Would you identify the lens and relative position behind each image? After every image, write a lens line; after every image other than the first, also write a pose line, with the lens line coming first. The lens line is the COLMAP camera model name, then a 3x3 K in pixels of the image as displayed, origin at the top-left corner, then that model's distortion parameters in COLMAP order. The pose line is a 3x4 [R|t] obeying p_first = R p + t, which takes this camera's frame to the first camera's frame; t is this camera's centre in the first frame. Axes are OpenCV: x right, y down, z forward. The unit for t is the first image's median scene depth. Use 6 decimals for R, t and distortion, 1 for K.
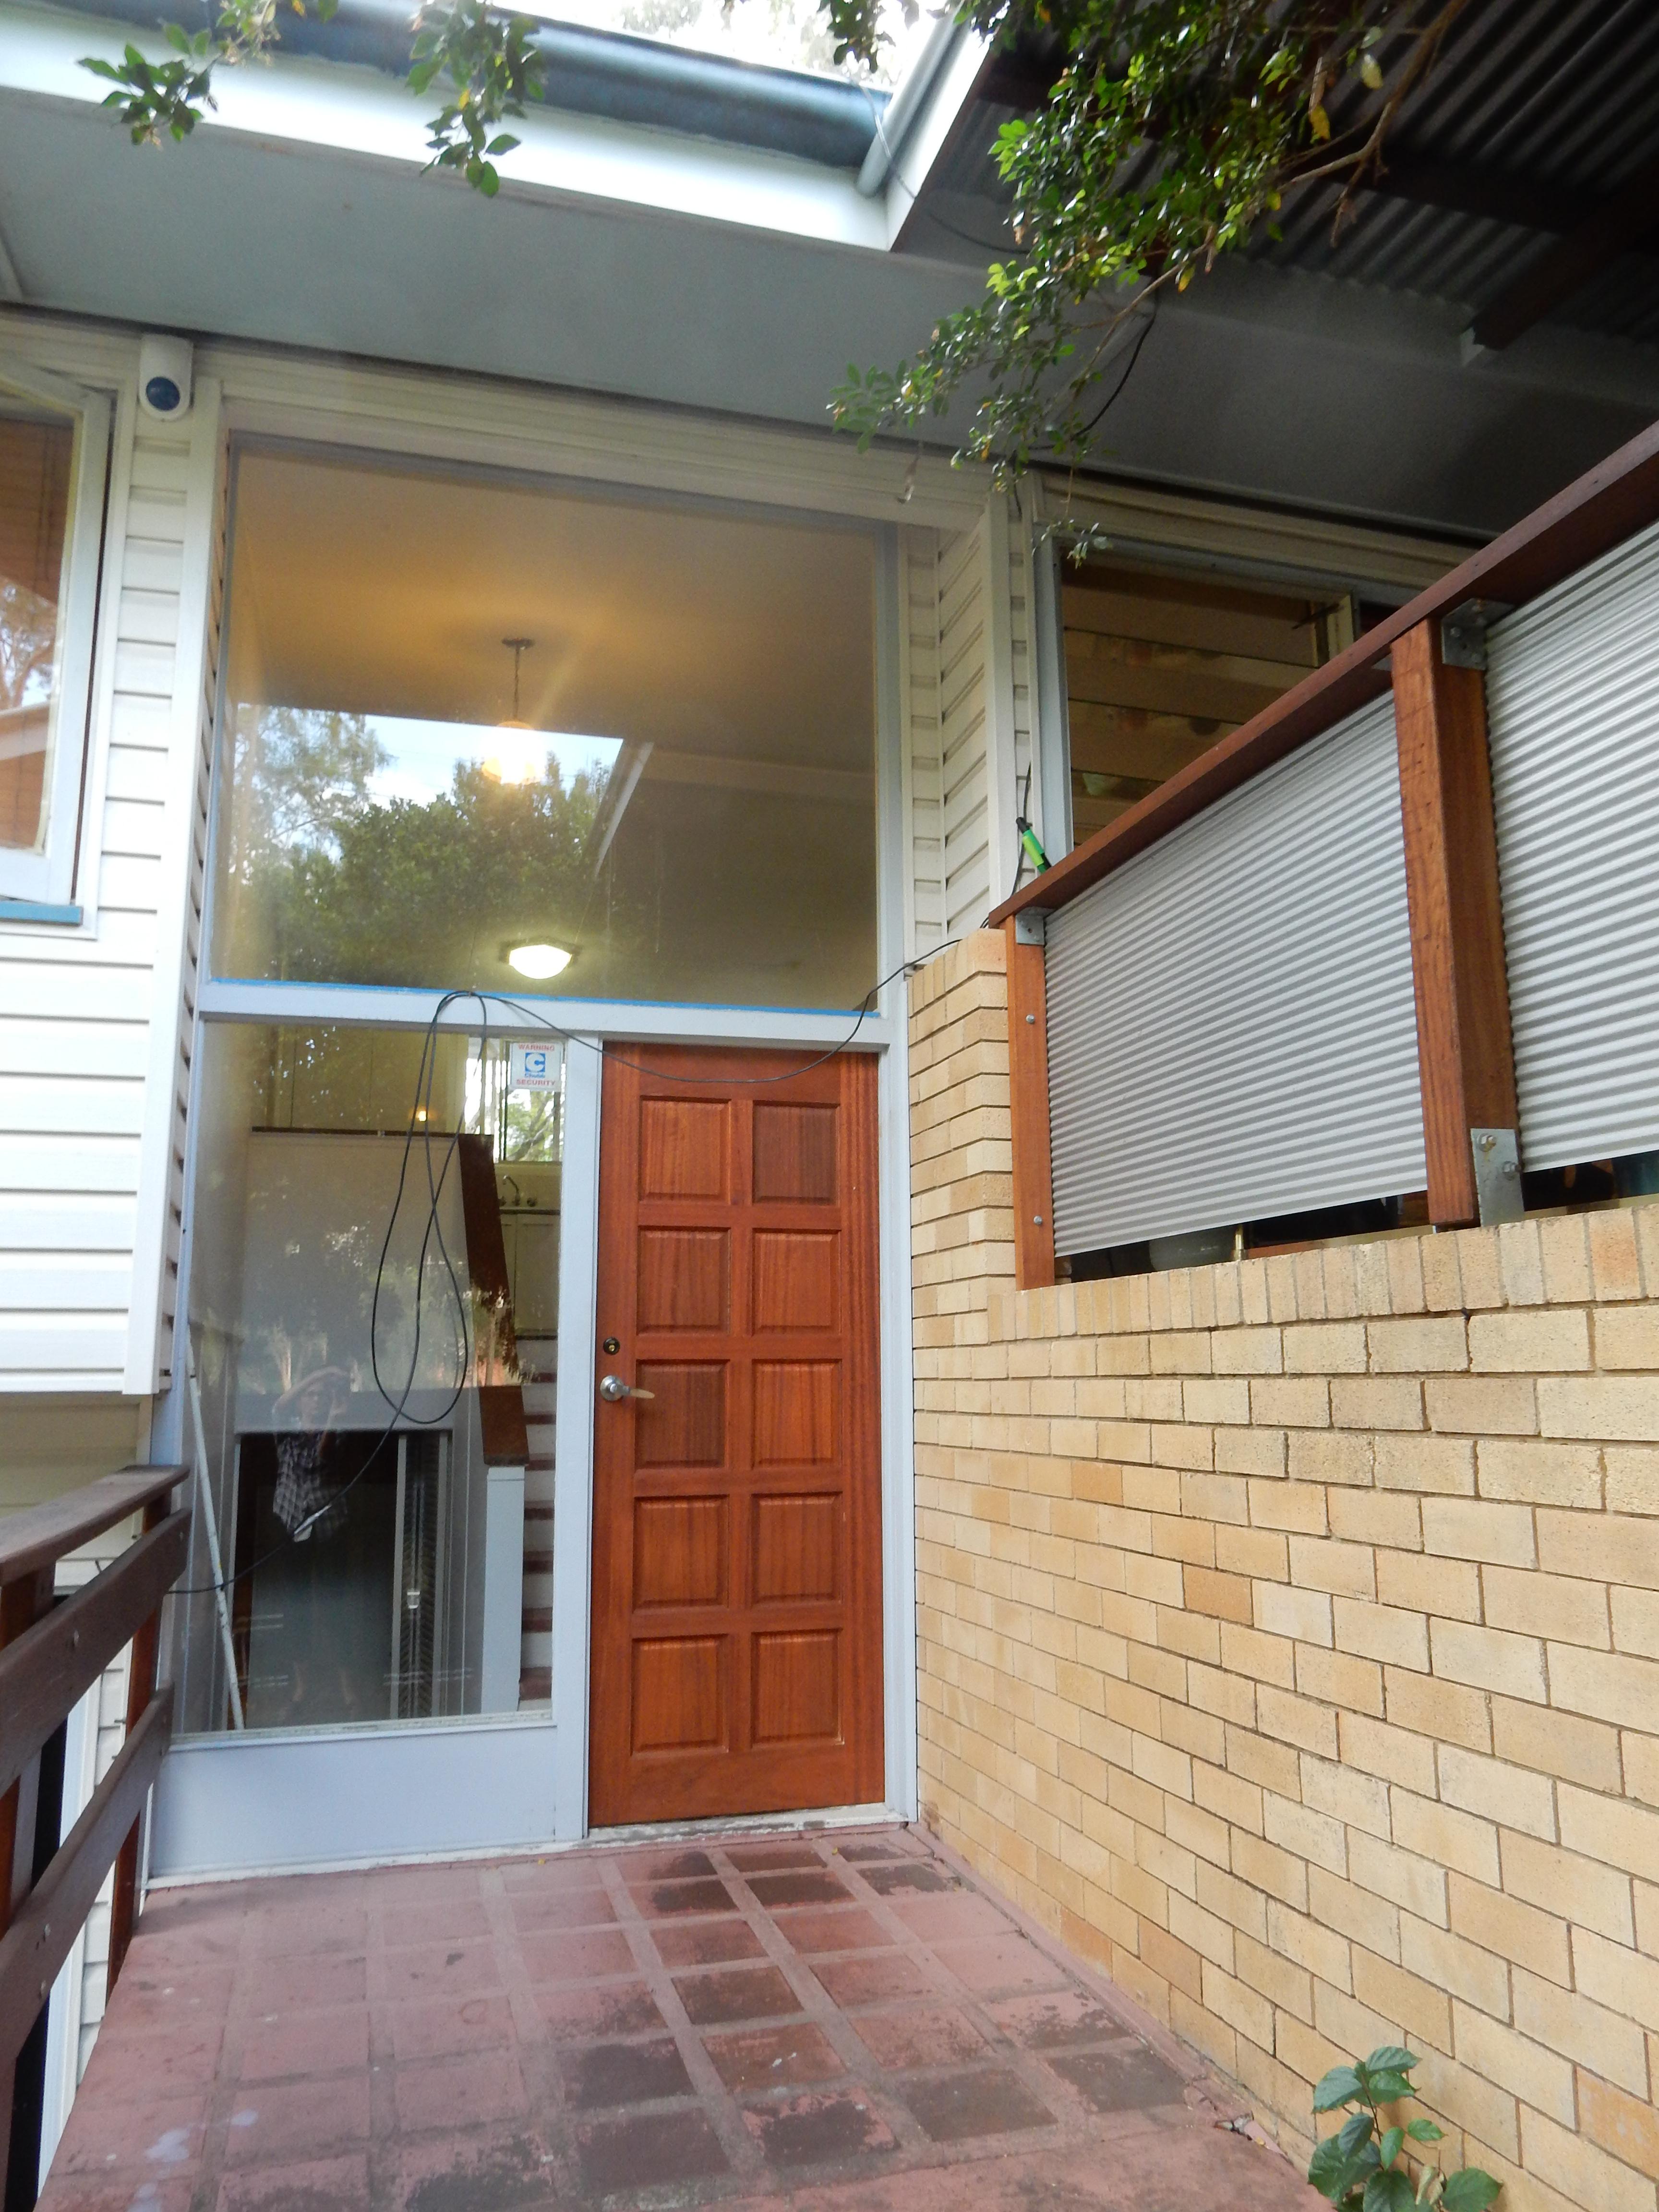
lens RADIAL K [[1623.7, 0, 829.5], [0, 1623.7, 1106.0], [0, 0, 1]] dist [-0.005621, -0.003148]
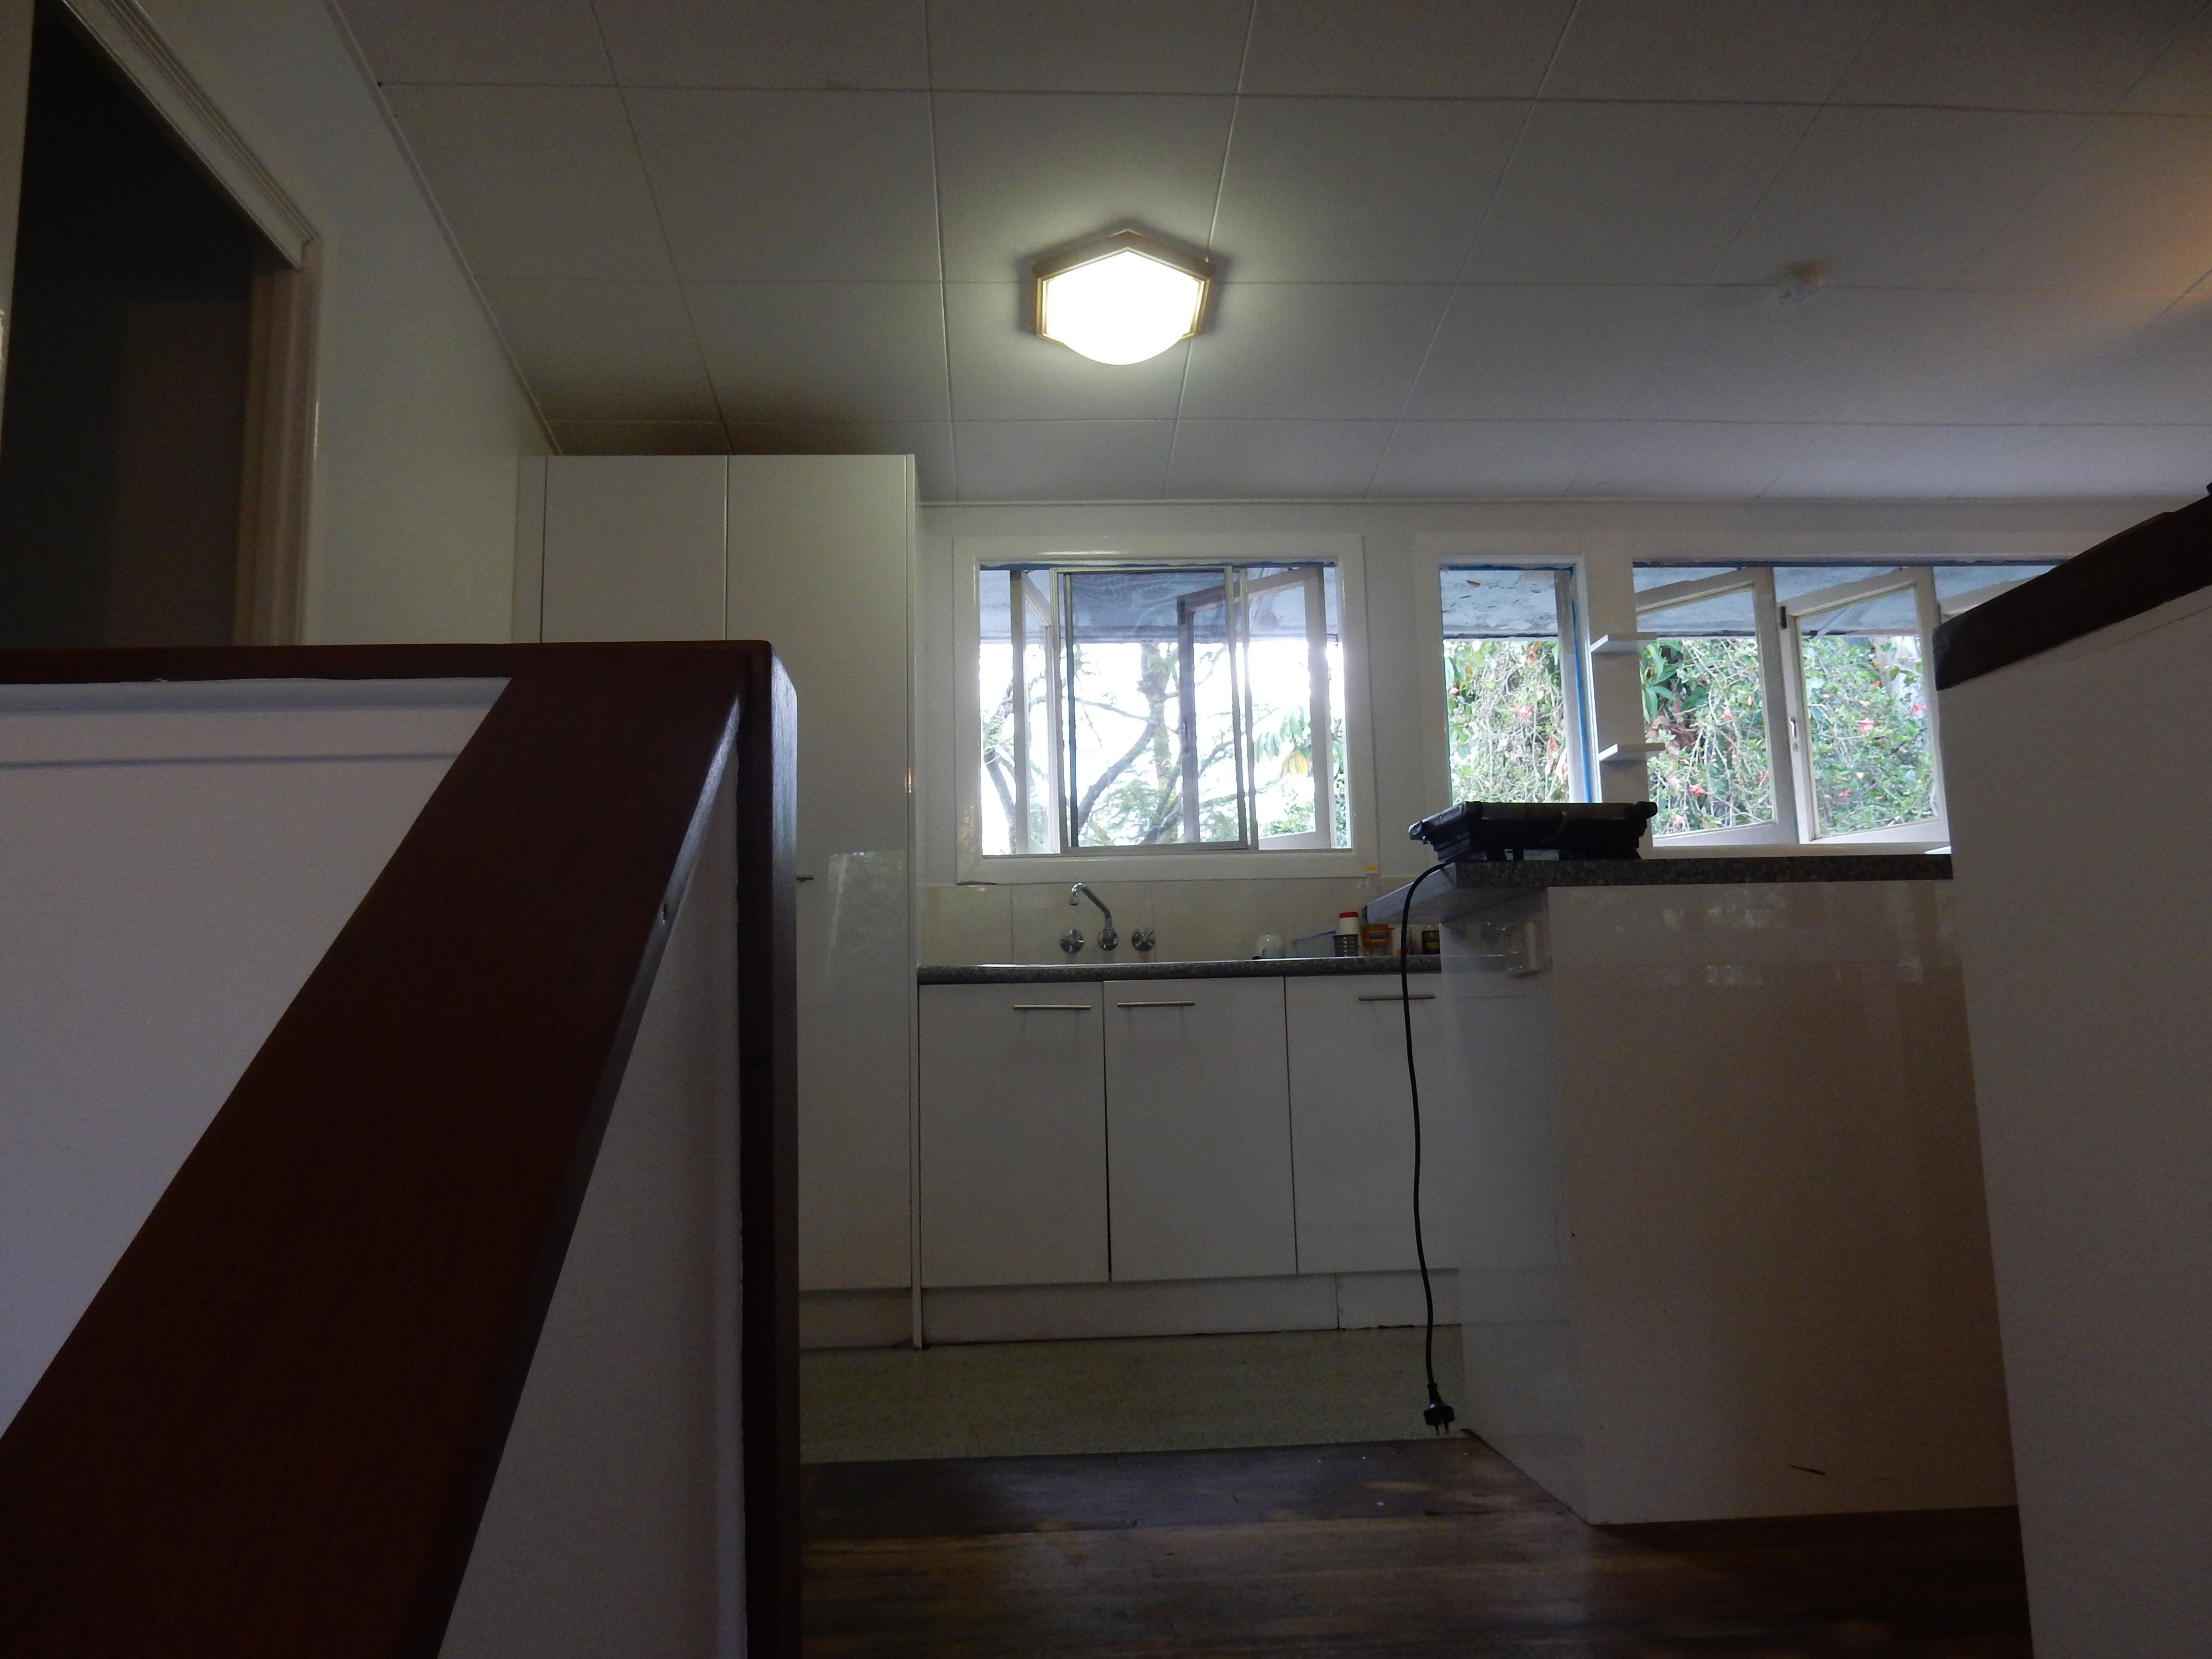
lens RADIAL K [[1623.7, 0, 1106.0], [0, 1623.7, 829.5], [0, 0, 1]] dist [-0.005621, -0.003148]
pose [[0.974543, -0.053916, -0.217623, -0.107582], [0.058686, 0.998156, 0.015509, 0.024854], [0.216386, -0.027885, 0.975910, 0.633904]]
